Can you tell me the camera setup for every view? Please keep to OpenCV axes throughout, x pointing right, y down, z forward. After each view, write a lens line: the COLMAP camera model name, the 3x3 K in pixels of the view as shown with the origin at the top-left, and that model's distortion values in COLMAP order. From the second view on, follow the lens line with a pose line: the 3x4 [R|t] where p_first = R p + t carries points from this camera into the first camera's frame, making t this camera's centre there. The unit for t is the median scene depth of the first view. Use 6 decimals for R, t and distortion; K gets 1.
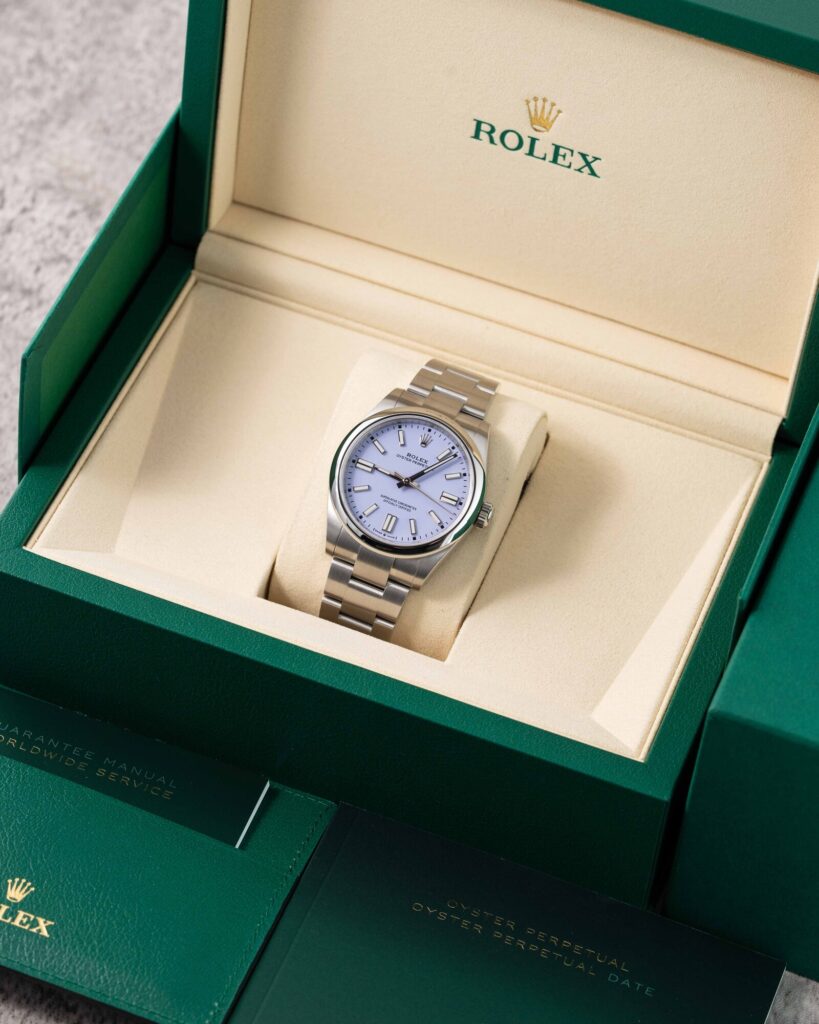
lens RADIAL K [[4766.1, 0, 410.0], [0, 4766.1, 511.6], [0, 0, 1]] dist [0.091863, 0.000000]
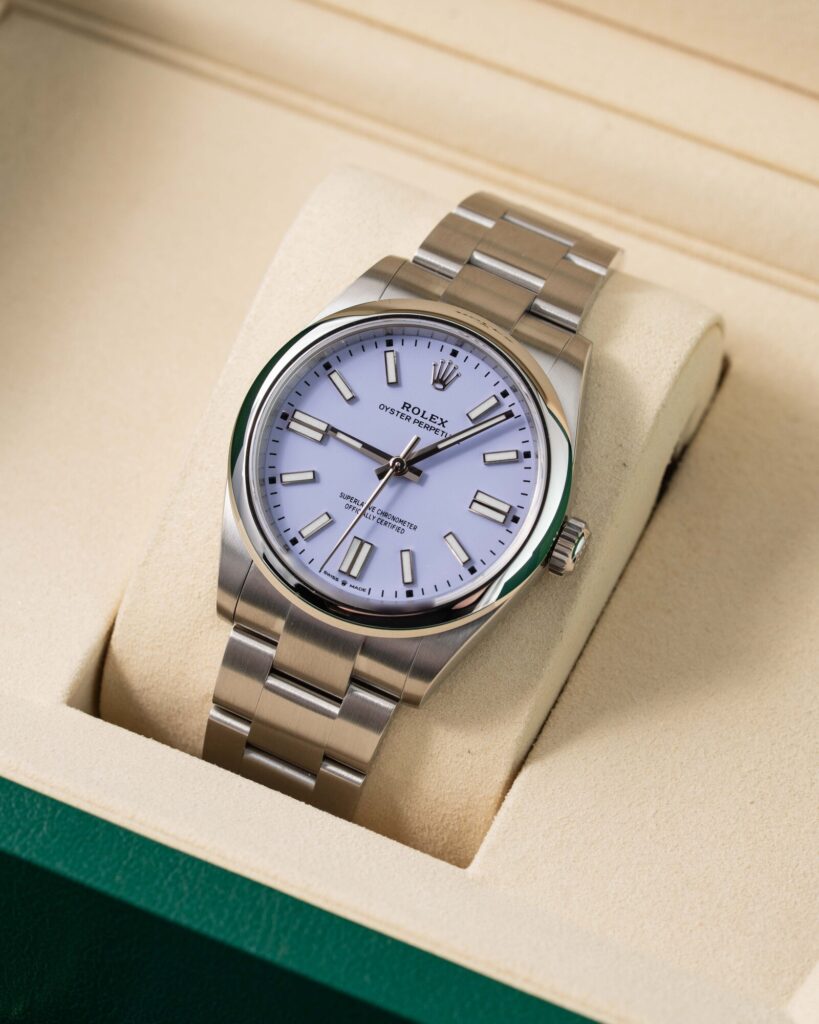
lens RADIAL K [[4766.1, 0, 408.8], [0, 4766.1, 512.4], [0, 0, 1]] dist [0.091863, 0.000000]
pose [[0.996828, 0.035082, -0.071438, 0.032497], [-0.031312, 0.998092, 0.053220, -0.025764], [0.073169, -0.050815, 0.996024, 0.546779]]
